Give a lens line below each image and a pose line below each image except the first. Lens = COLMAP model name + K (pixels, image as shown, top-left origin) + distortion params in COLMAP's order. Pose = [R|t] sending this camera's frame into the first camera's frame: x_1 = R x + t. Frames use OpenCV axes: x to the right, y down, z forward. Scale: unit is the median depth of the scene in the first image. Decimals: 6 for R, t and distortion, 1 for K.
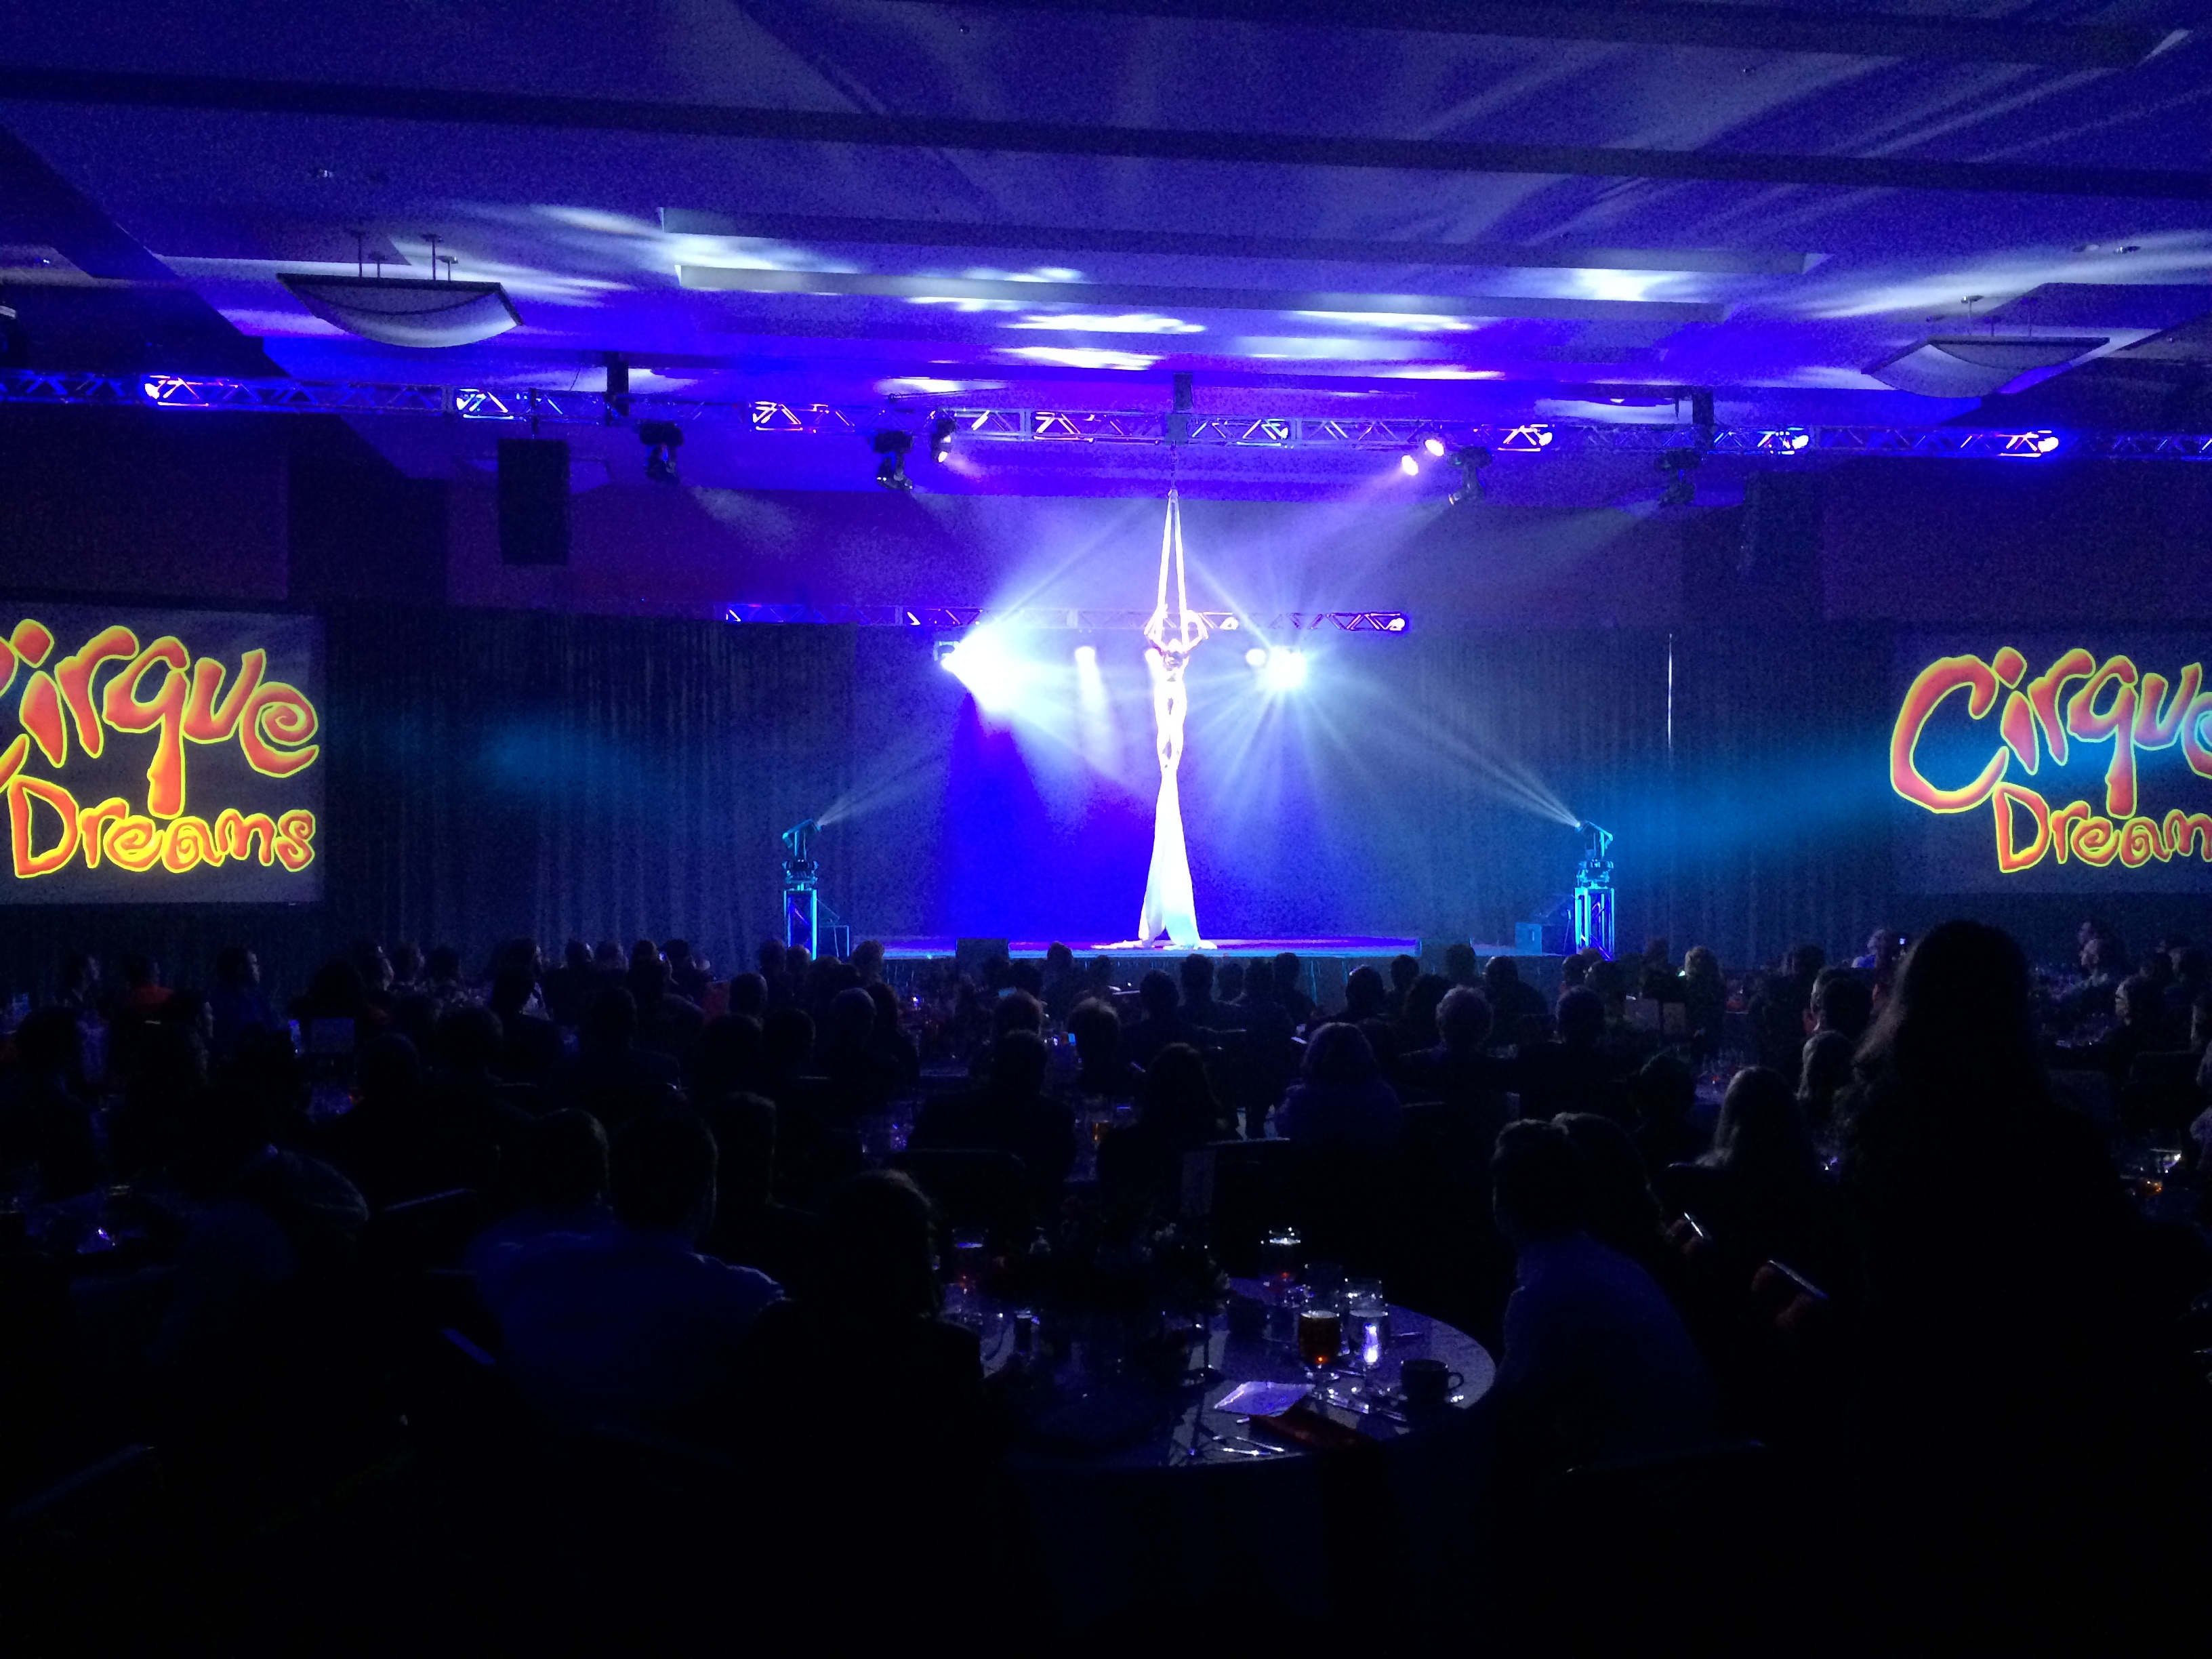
lens RADIAL K [[1914.5, 0, 1103.3], [0, 1914.5, 817.9], [0, 0, 1]] dist [0.015499, -0.020522]
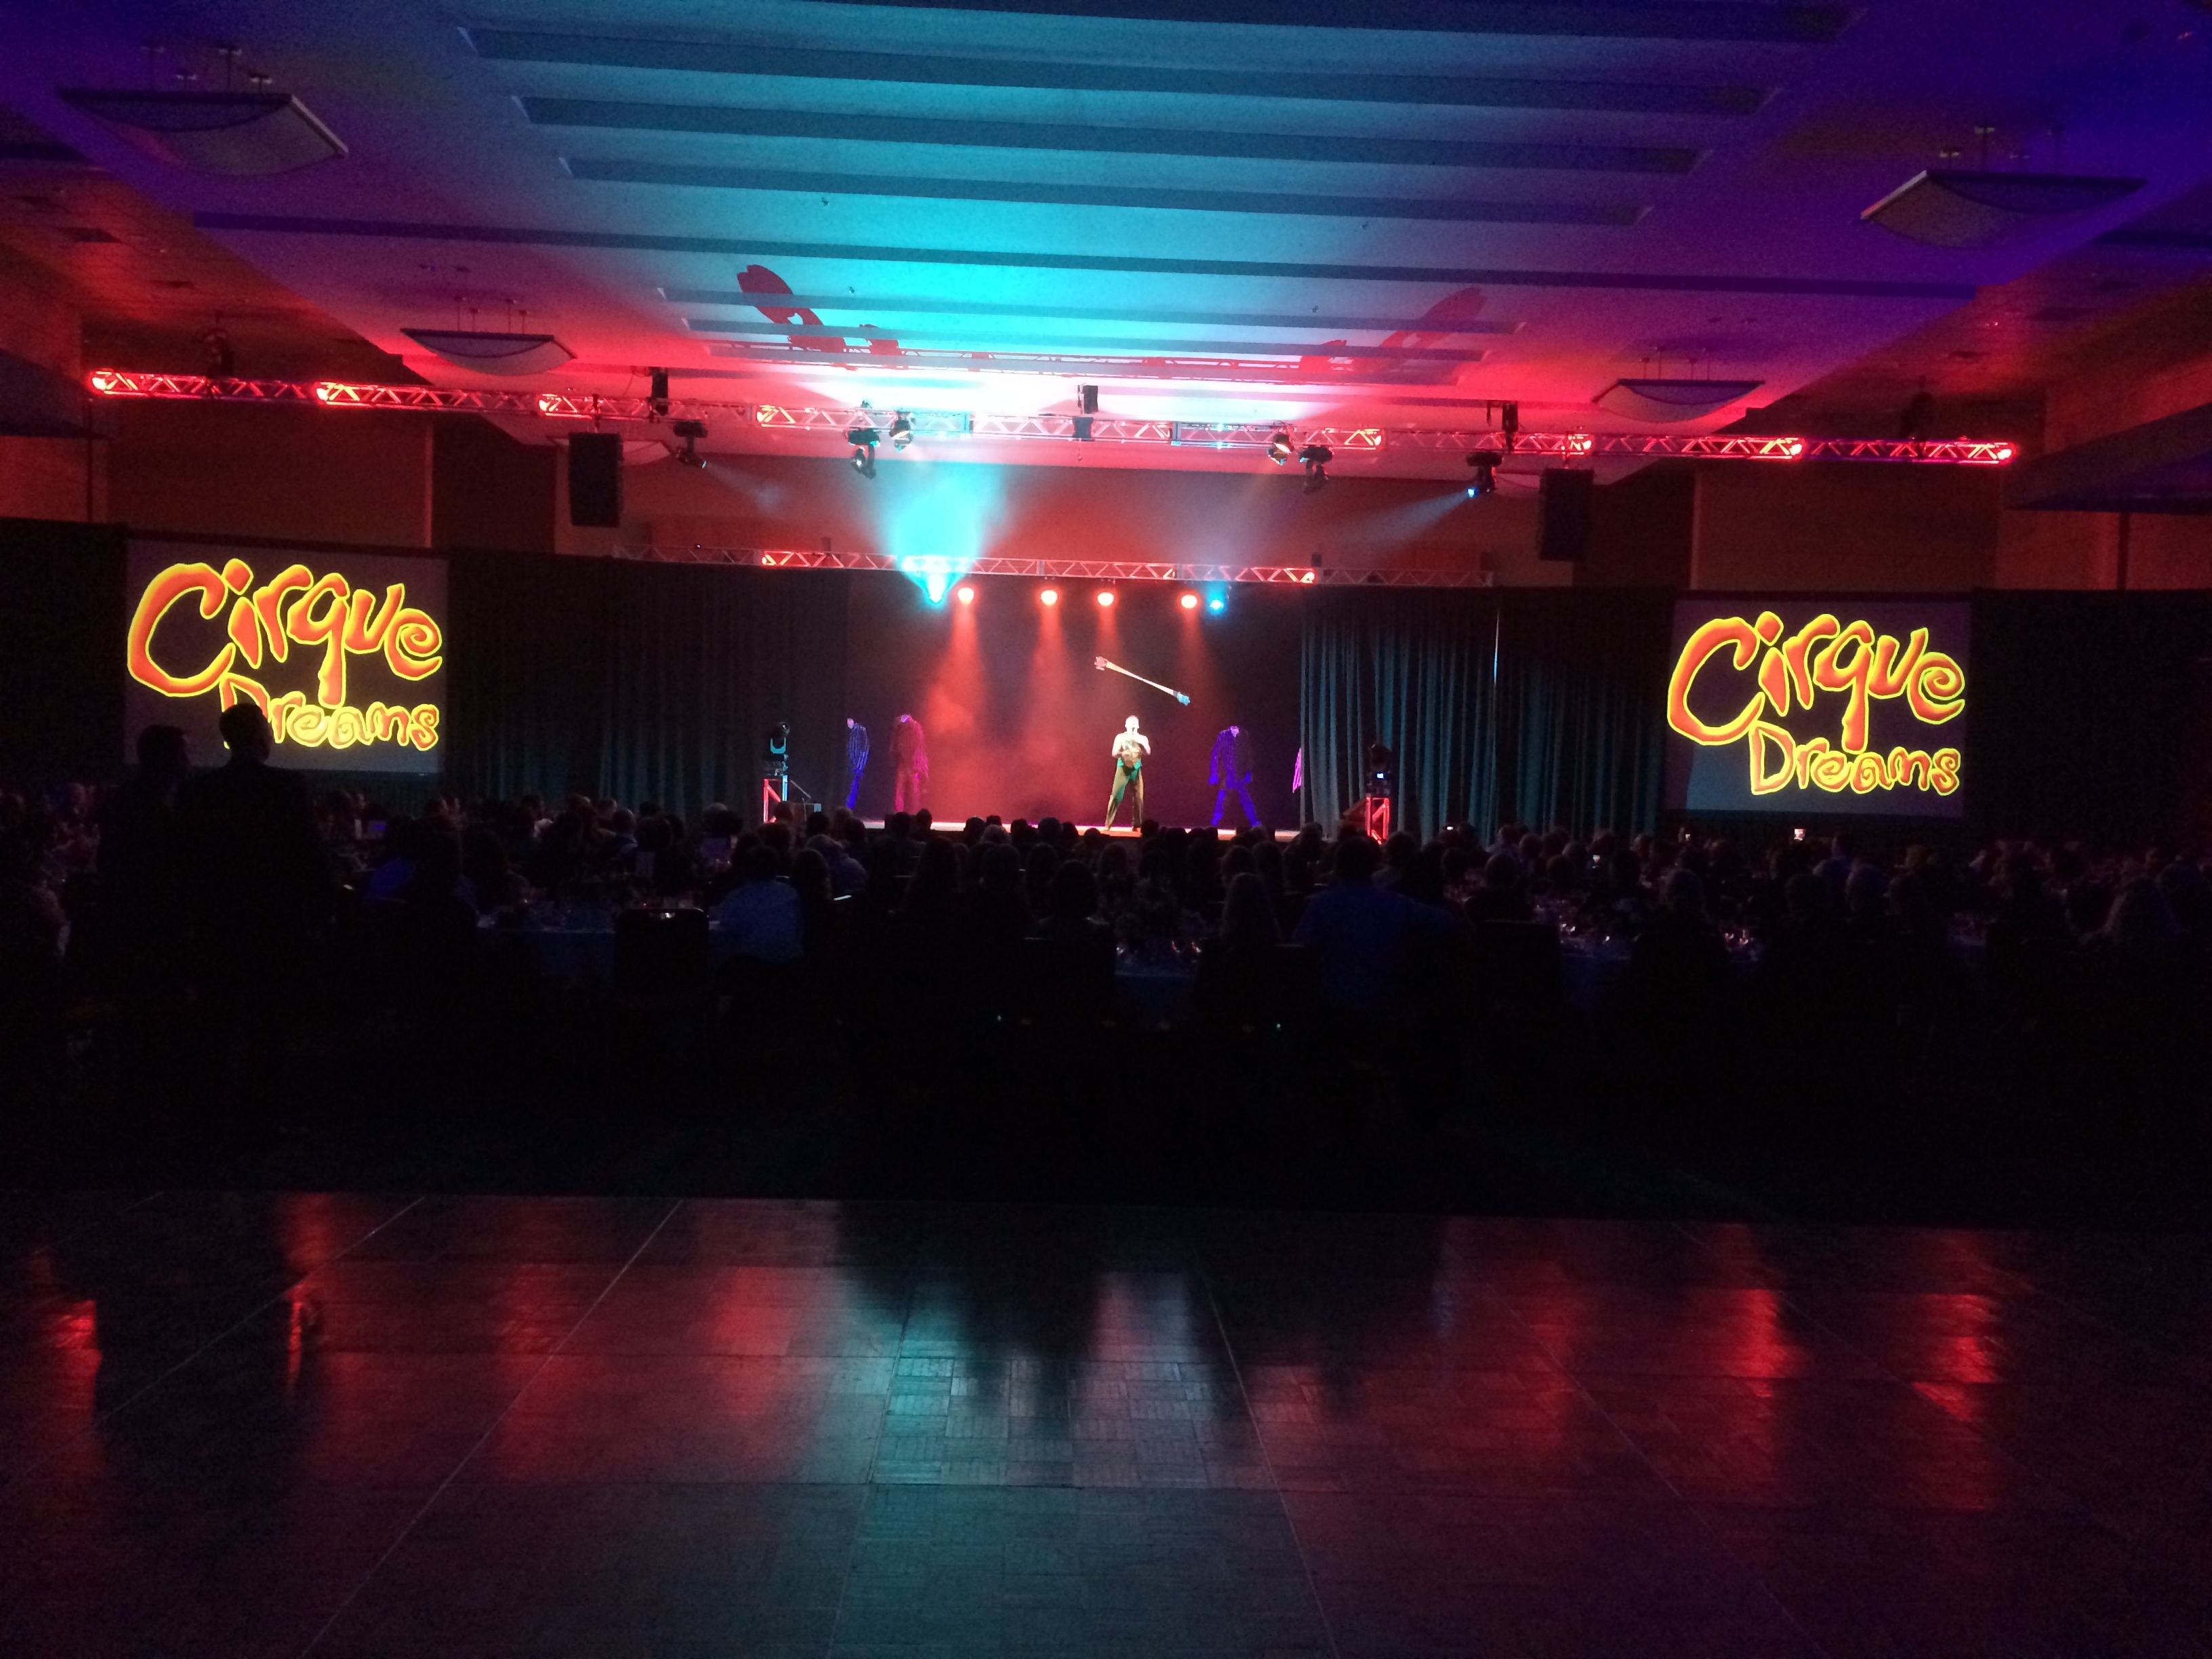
lens RADIAL K [[1914.5, 0, 1106.6], [0, 1914.5, 832.4], [0, 0, 1]] dist [0.015499, -0.020522]
pose [[0.995527, 0.034257, -0.088045, 0.176771], [-0.029667, 0.998158, 0.052917, 0.000002], [0.089695, -0.050069, 0.994710, -0.299740]]
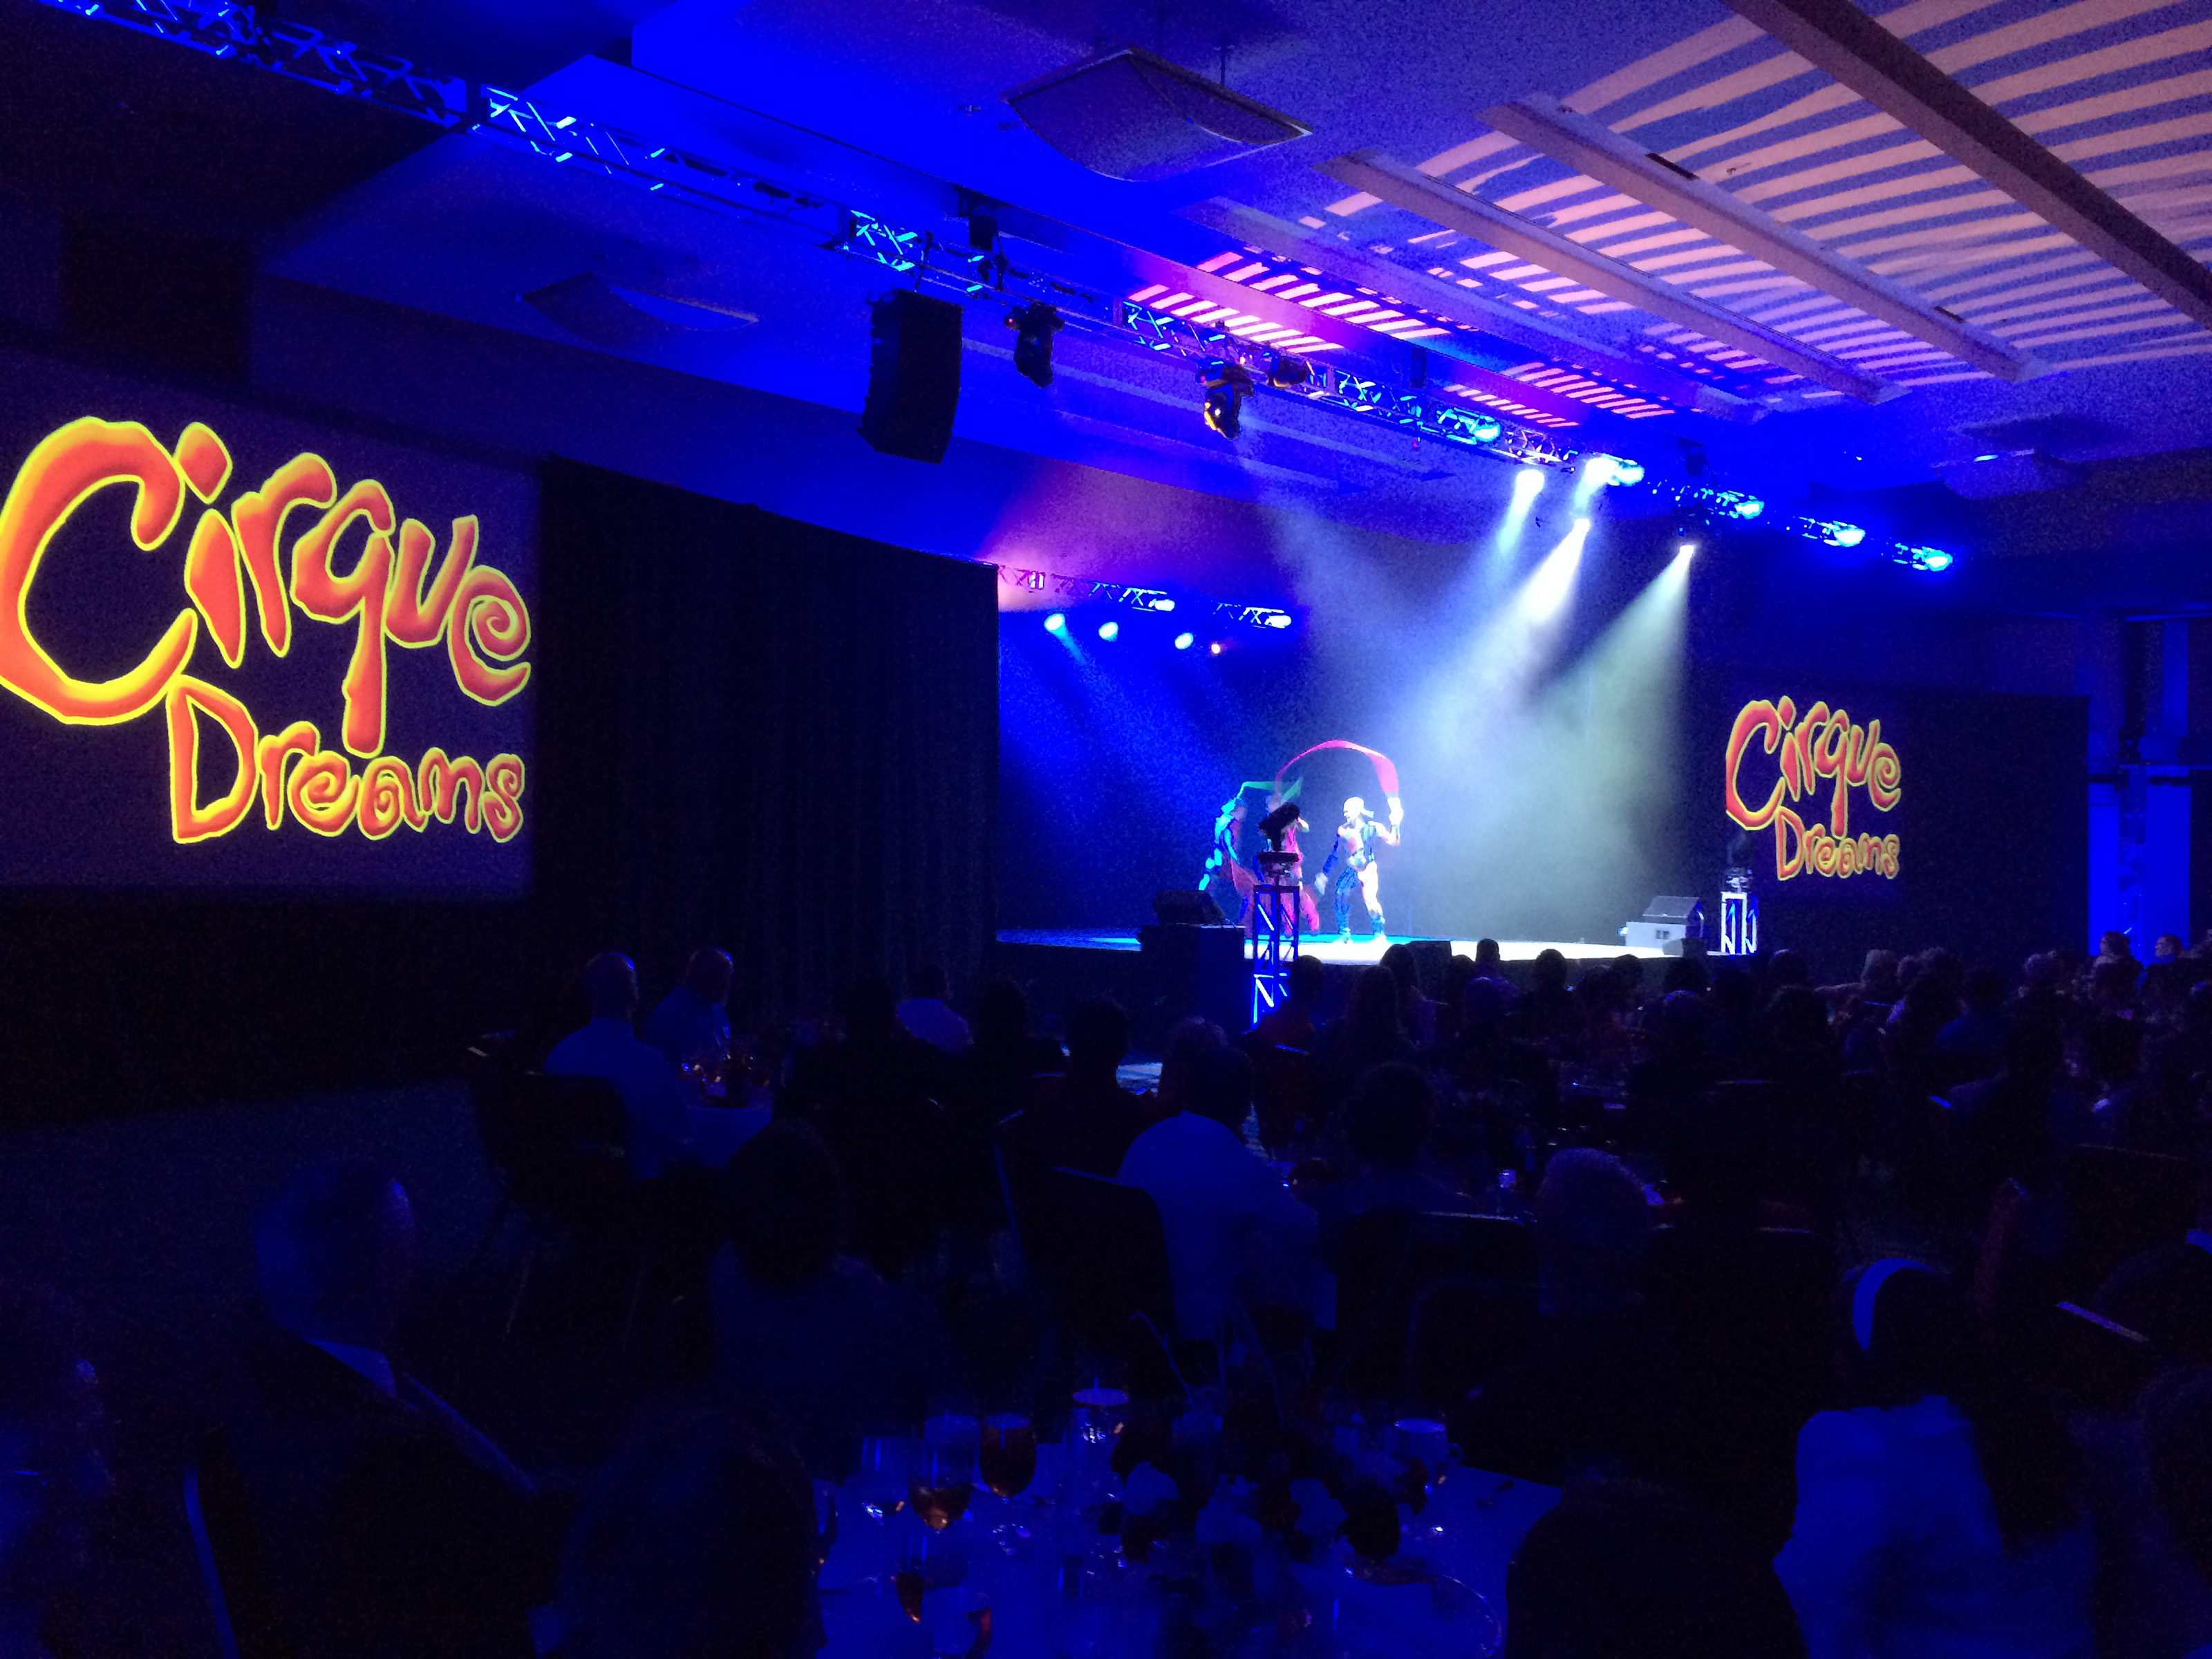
lens RADIAL K [[1914.5, 0, 1109.5], [0, 1914.5, 841.1], [0, 0, 1]] dist [0.015499, -0.020522]
pose [[0.793230, 0.028409, 0.608259, -0.673942], [-0.041535, 0.999109, 0.007502, 0.013230], [-0.607504, -0.031215, 0.793703, 0.317281]]
